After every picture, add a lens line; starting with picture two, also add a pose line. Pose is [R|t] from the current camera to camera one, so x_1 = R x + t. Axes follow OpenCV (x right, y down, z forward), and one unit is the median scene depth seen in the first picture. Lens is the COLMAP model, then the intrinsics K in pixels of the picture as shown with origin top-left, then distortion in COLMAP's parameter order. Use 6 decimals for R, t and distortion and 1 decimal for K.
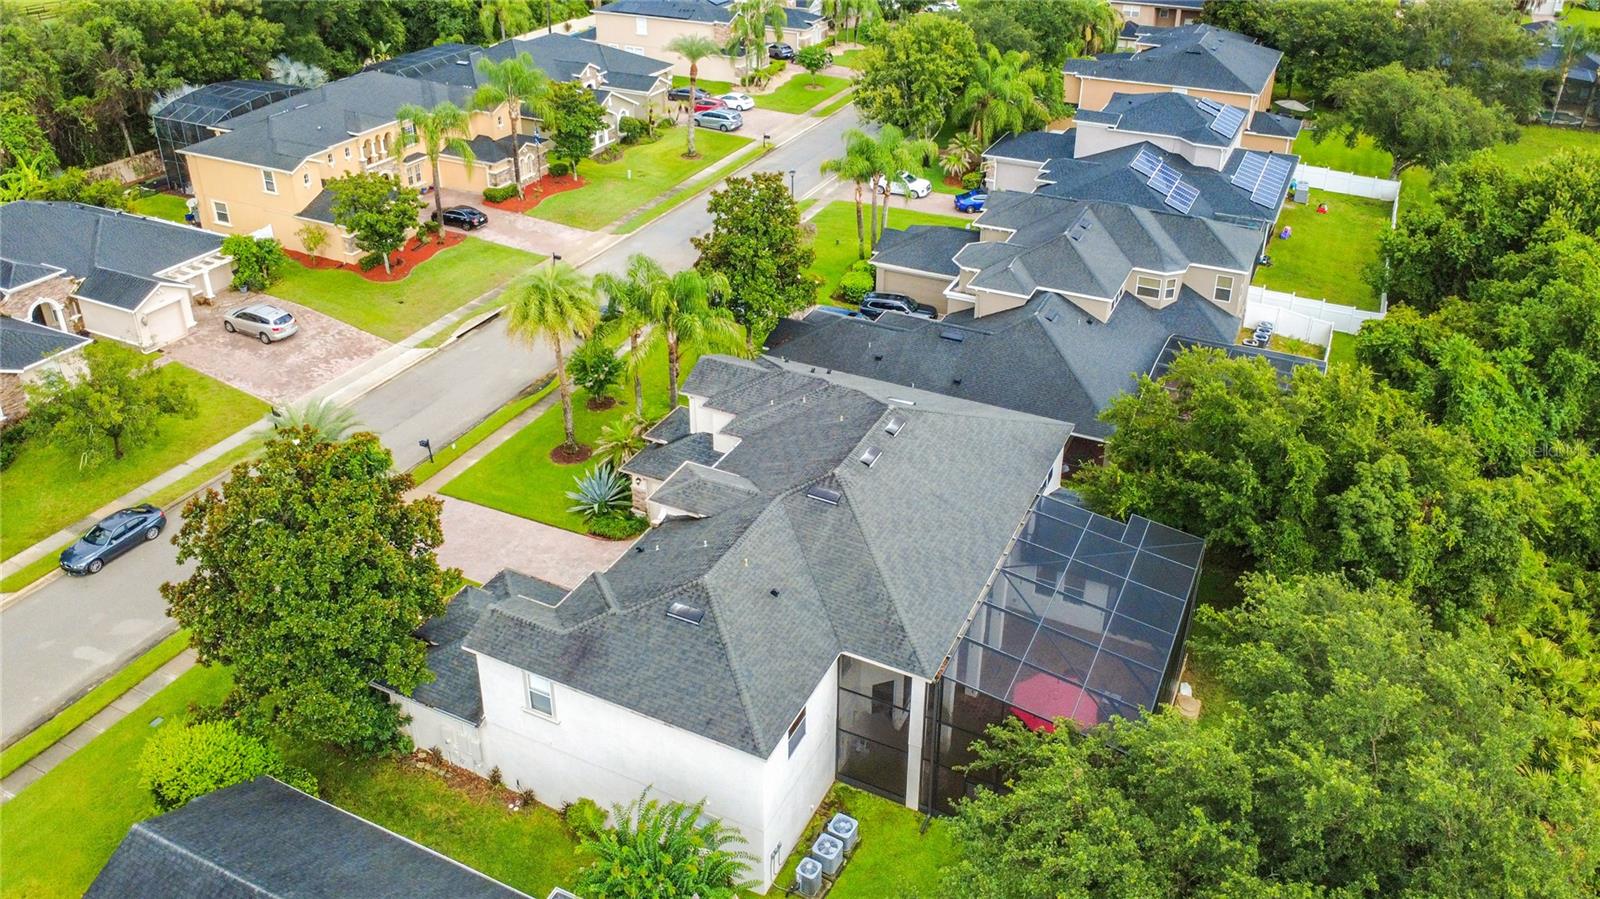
lens RADIAL K [[1184.5, 0, 795.2], [0, 1184.5, 369.6], [0, 0, 1]] dist [-0.001133, -0.003194]
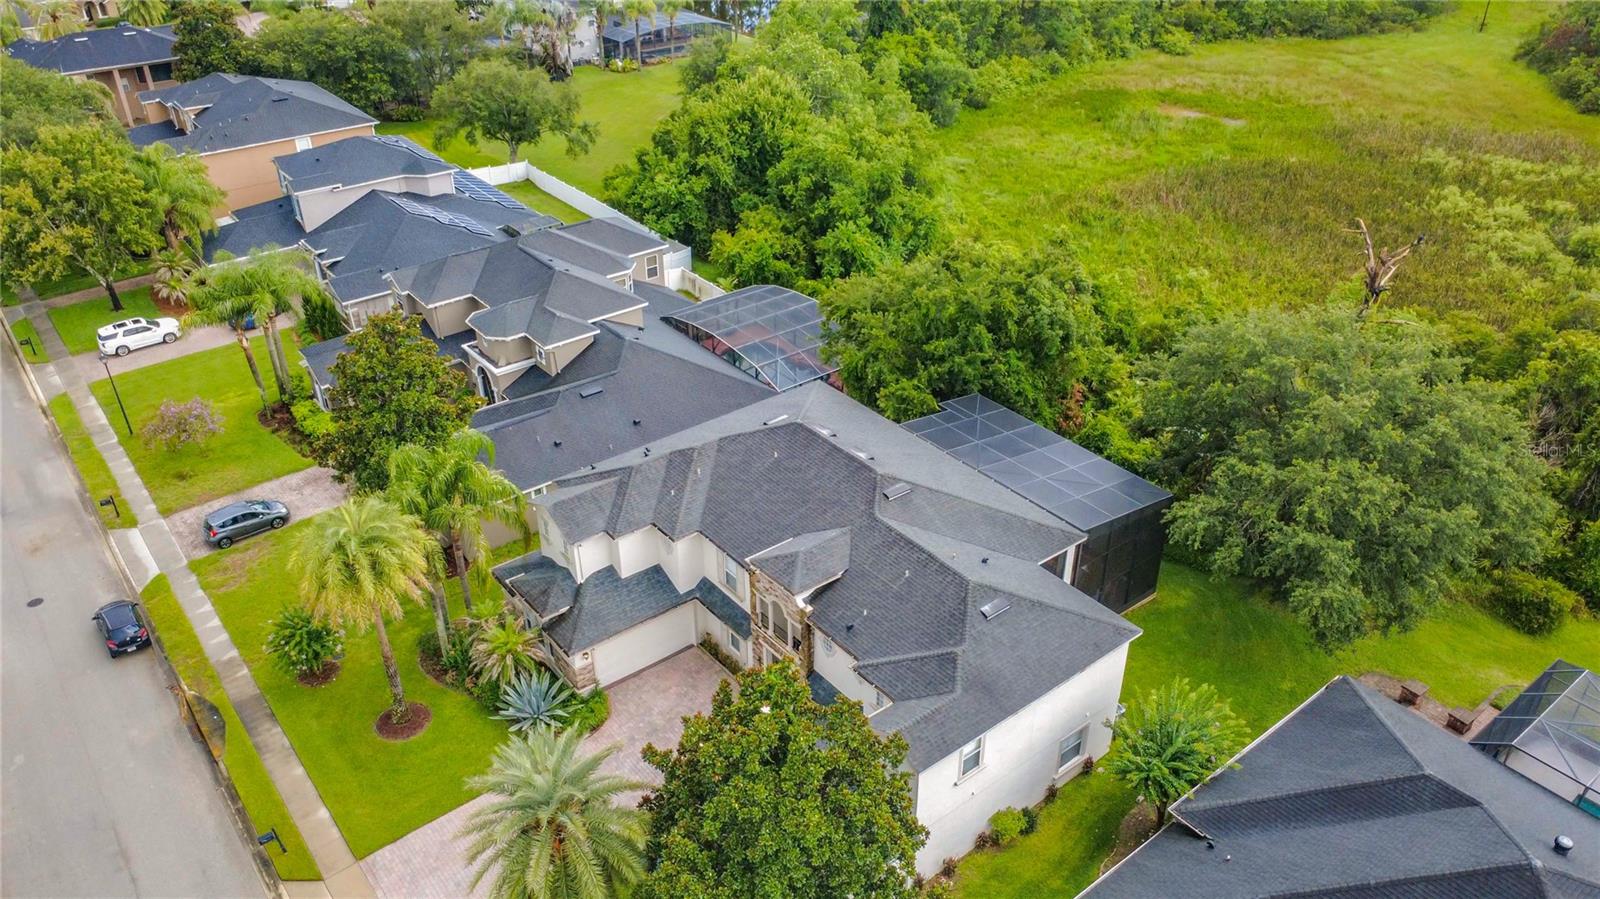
lens RADIAL K [[1174.0, 0, 801.7], [0, 1174.0, 454.8], [0, 0, 1]] dist [0.001685, -0.001335]
pose [[0.432132, -0.474125, 0.767116, -0.536703], [0.422868, 0.857857, 0.291999, -0.181861], [-0.796520, 0.198207, 0.571200, 0.262007]]
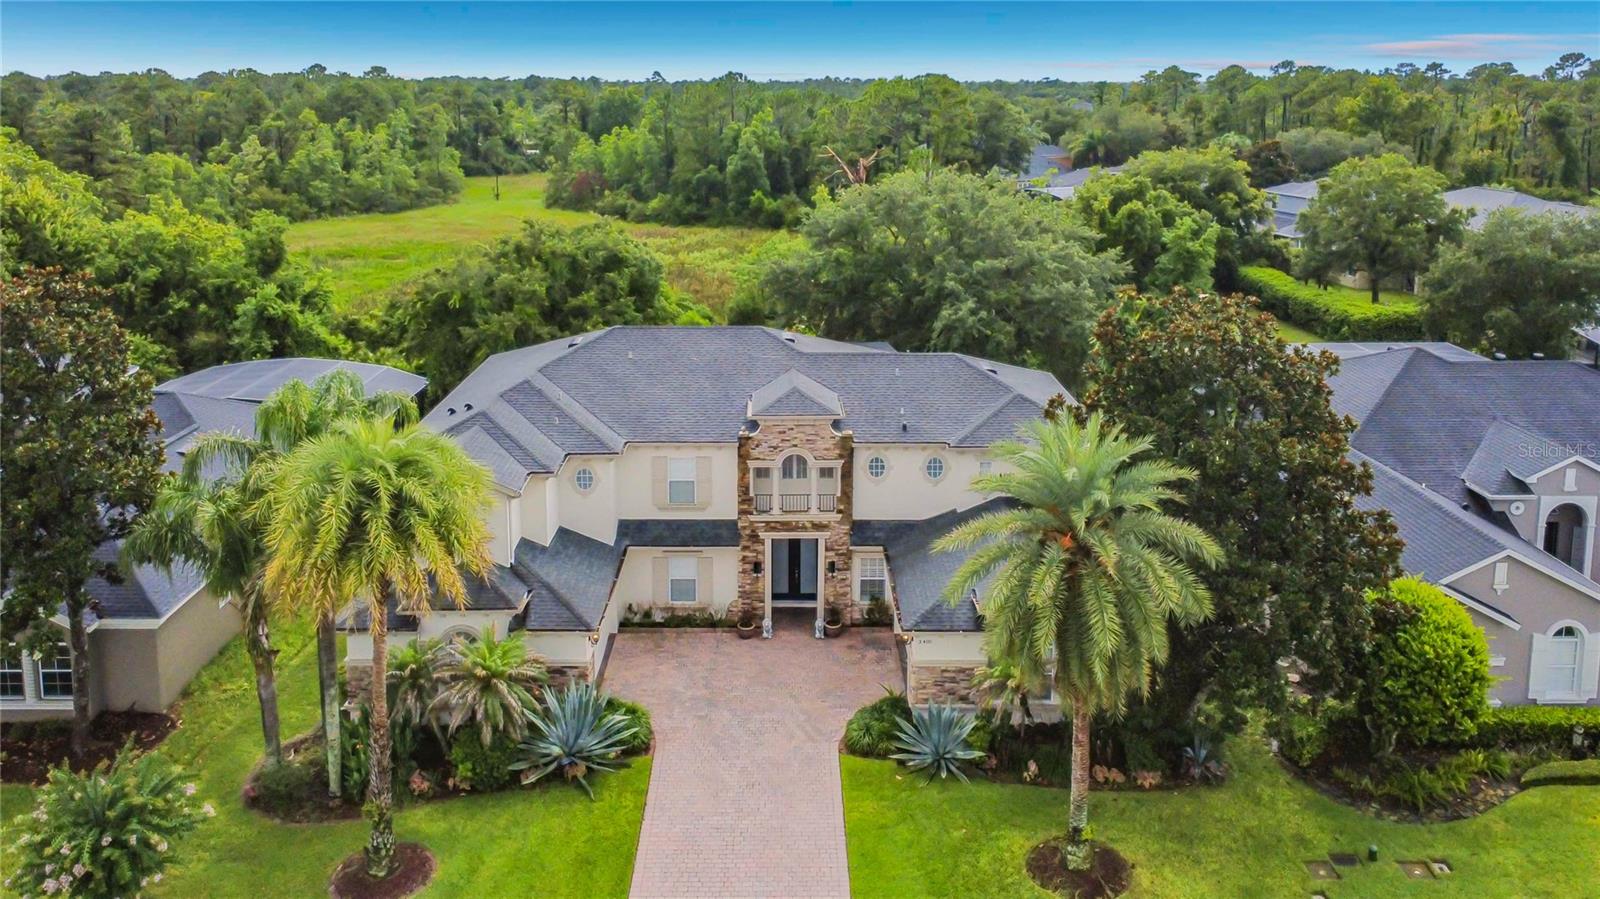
lens RADIAL K [[1218.0, 0, 780.6], [0, 1218.0, 239.4], [0, 0, 1]] dist [-0.000042, -0.000705]
pose [[-0.438718, -0.115875, 0.891122, -0.563996], [0.416321, 0.852601, 0.315830, -0.189742], [-0.796369, 0.509554, -0.325810, 0.812528]]
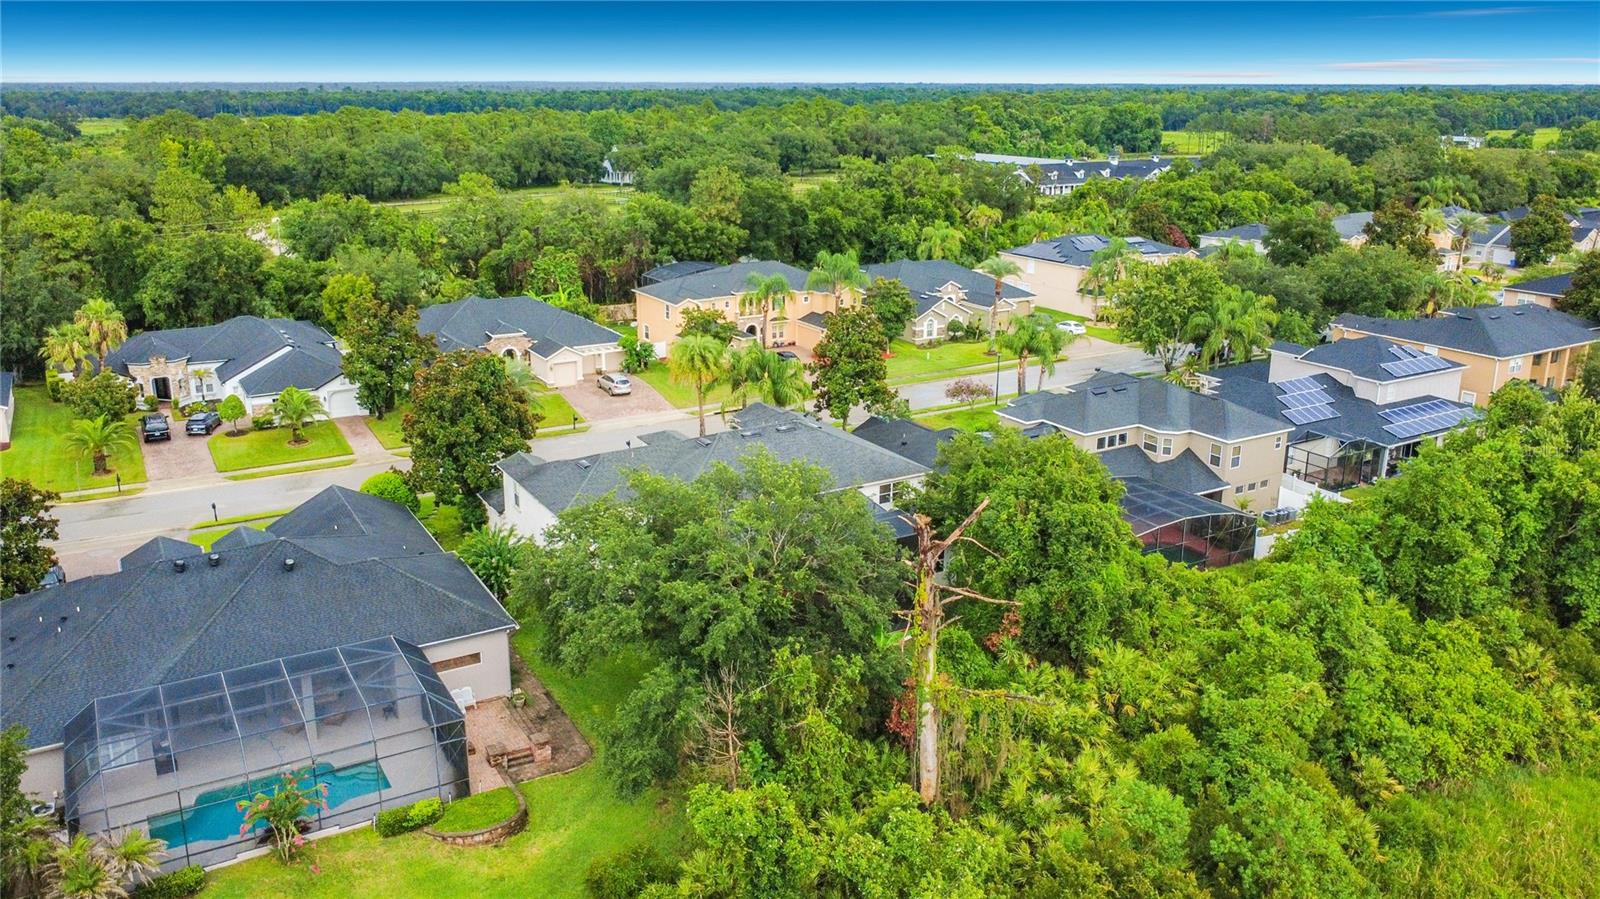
lens RADIAL K [[1174.0, 0, 801.7], [0, 1174.0, 454.8], [0, 0, 1]] dist [0.001685, -0.001335]
pose [[0.848182, 0.168235, -0.502280, 0.619591], [-0.251965, 0.962218, -0.103197, 0.164731], [0.465941, 0.214087, 0.858525, -0.231190]]
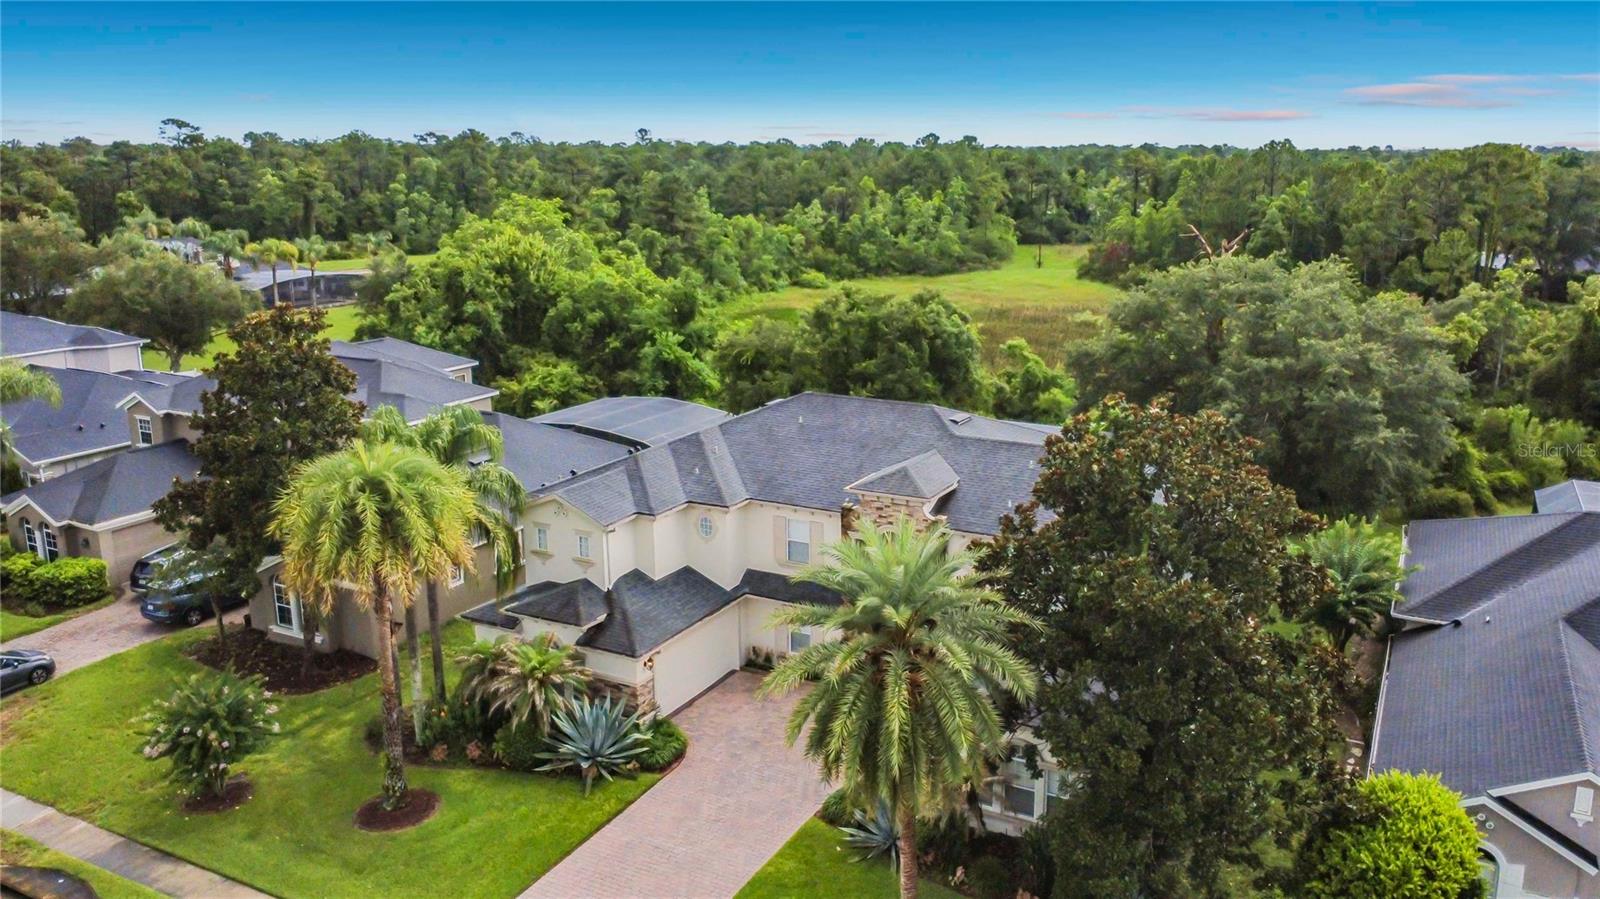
lens RADIAL K [[1202.1, 0, 857.6], [0, 1202.1, 385.2], [0, 0, 1]] dist [0.000699, 0.001135]
pose [[0.007313, -0.193522, 0.981069, -0.620616], [0.462598, 0.870456, 0.168255, -0.085381], [-0.886538, 0.452610, 0.095888, 0.598941]]
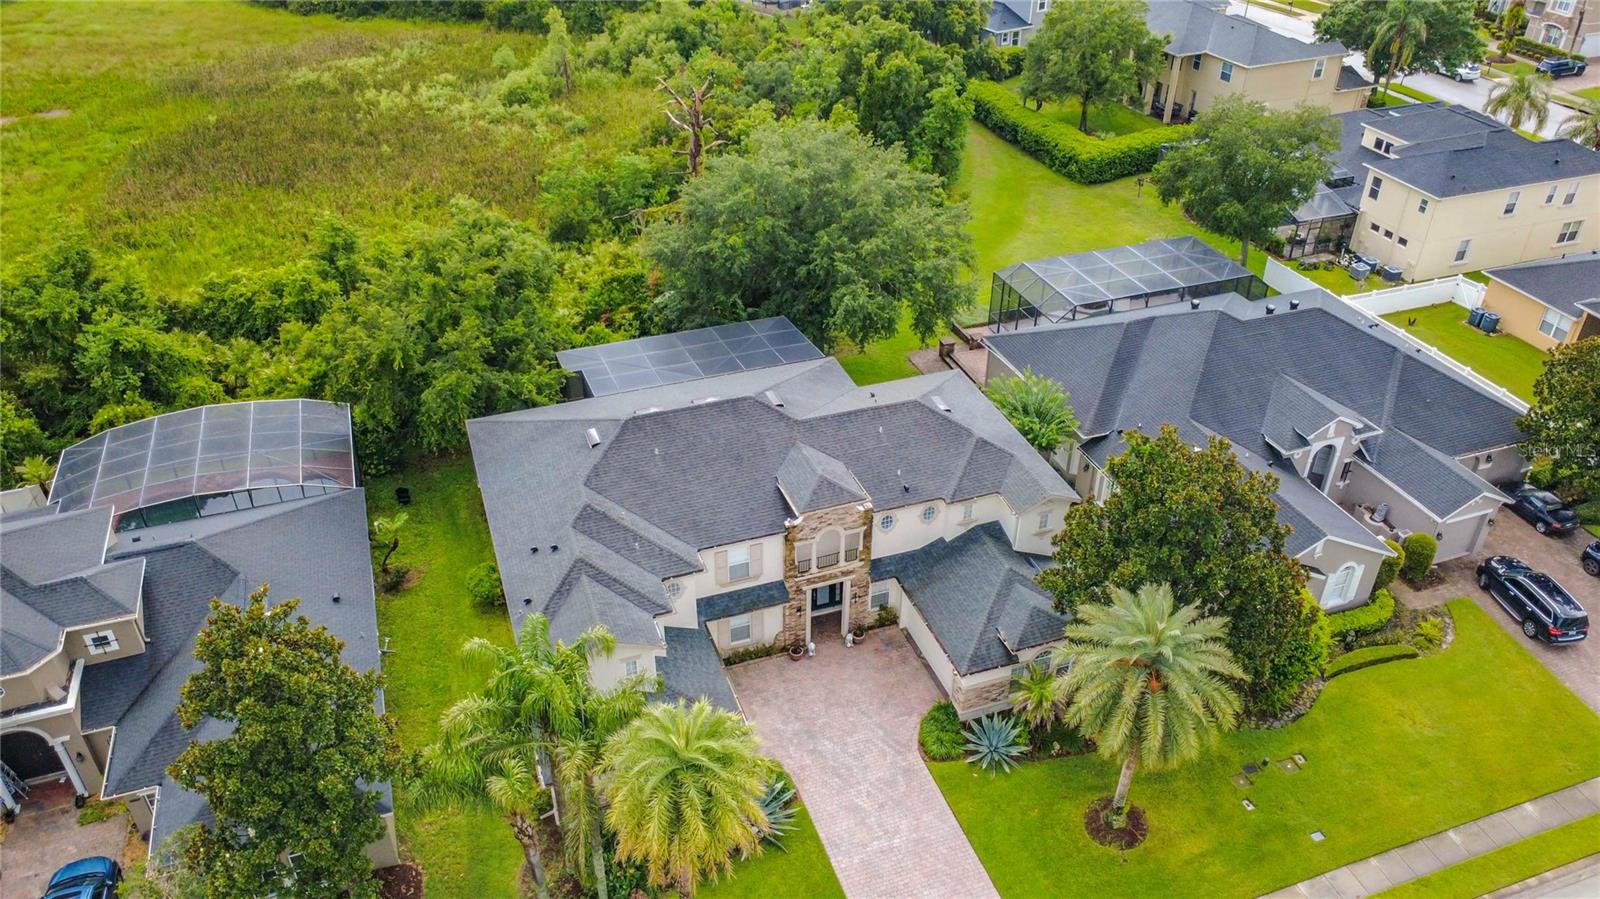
lens RADIAL K [[1174.0, 0, 801.7], [0, 1174.0, 454.8], [0, 0, 1]] dist [0.001685, -0.001335]
pose [[-0.718419, -0.391271, 0.575136, -0.431425], [0.316441, 0.552473, 0.771128, -0.474835], [-0.619467, 0.735990, -0.273093, 0.836093]]
